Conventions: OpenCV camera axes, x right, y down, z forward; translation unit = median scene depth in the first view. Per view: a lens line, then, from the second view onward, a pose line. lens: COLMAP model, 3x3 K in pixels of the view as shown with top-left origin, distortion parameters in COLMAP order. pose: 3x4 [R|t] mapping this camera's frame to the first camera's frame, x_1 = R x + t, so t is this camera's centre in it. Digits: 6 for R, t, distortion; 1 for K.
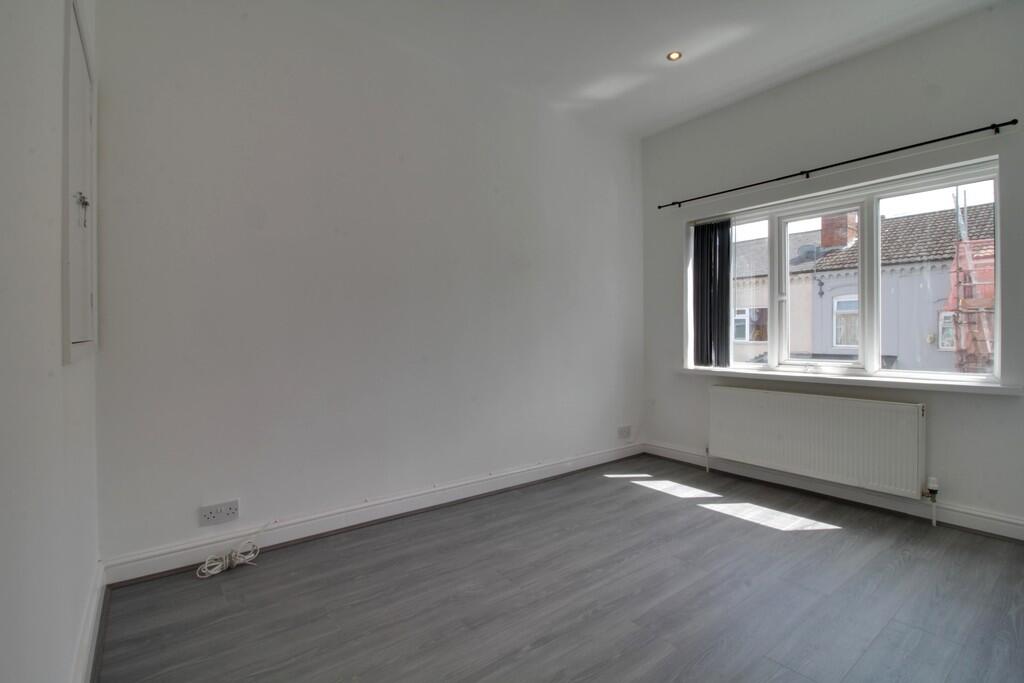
lens RADIAL K [[481.5, 0, 512.0], [0, 481.5, 336.9], [0, 0, 1]] dist [-0.000576, -0.000751]
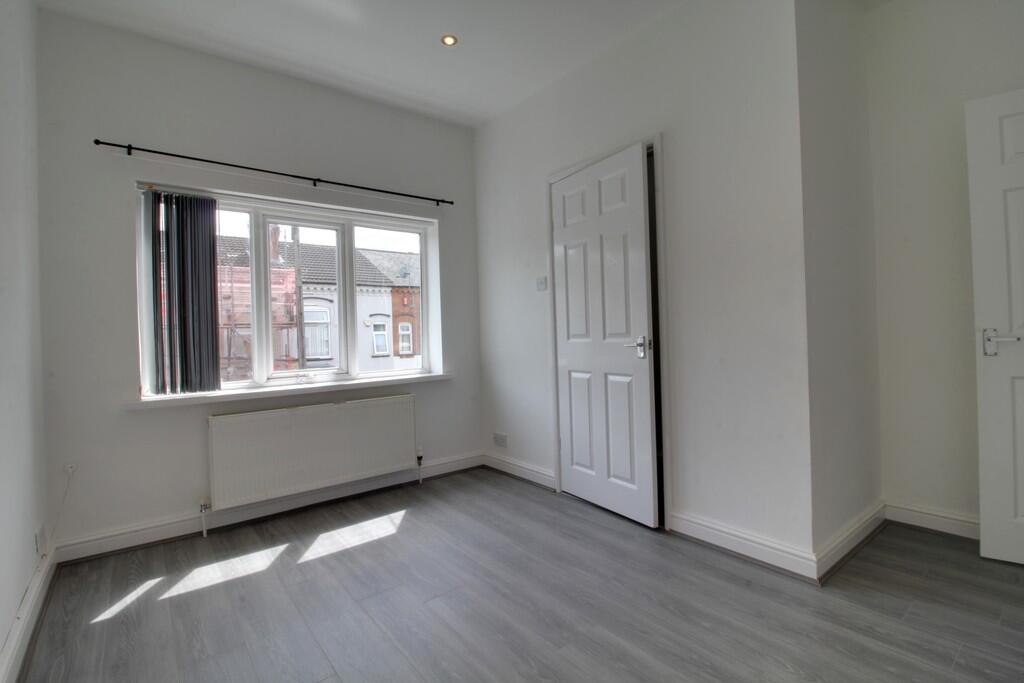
lens RADIAL K [[481.5, 0, 511.7], [0, 481.5, 336.4], [0, 0, 1]] dist [-0.000576, -0.000751]
pose [[-0.015040, 0.002065, 0.999885, -0.375367], [0.041365, 0.999143, -0.001442, -0.002079], [-0.999031, 0.041338, -0.015113, 0.608494]]
